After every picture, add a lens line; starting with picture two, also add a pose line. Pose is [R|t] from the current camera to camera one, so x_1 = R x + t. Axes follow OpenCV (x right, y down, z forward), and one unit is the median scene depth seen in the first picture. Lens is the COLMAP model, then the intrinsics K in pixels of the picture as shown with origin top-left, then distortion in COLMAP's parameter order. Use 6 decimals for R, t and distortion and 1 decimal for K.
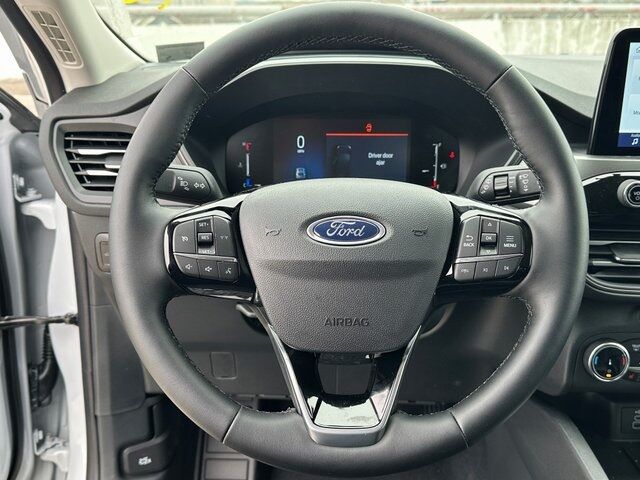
lens RADIAL K [[568.1, 0, 320.0], [0, 568.1, 240.0], [0, 0, 1]] dist [0.185984, -0.273814]
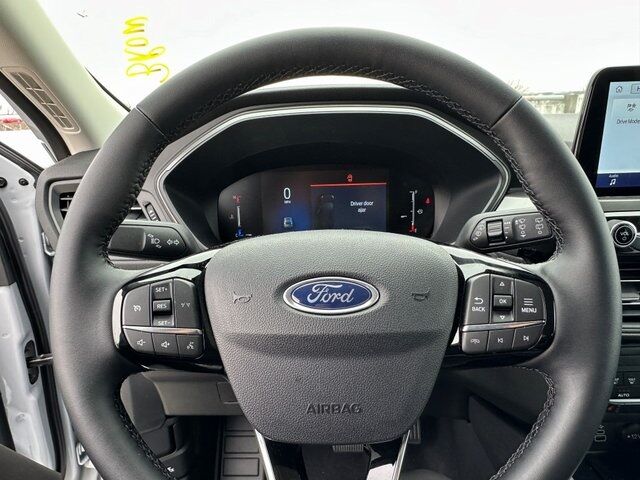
lens RADIAL K [[402.9, 0, 319.3], [0, 402.9, 266.8], [0, 0, 1]] dist [-0.007125, -0.001999]
pose [[0.999416, -0.033317, 0.007543, 0.023507], [0.033266, 0.999423, 0.006795, -0.053109], [-0.007765, -0.006540, 0.999948, 0.351580]]
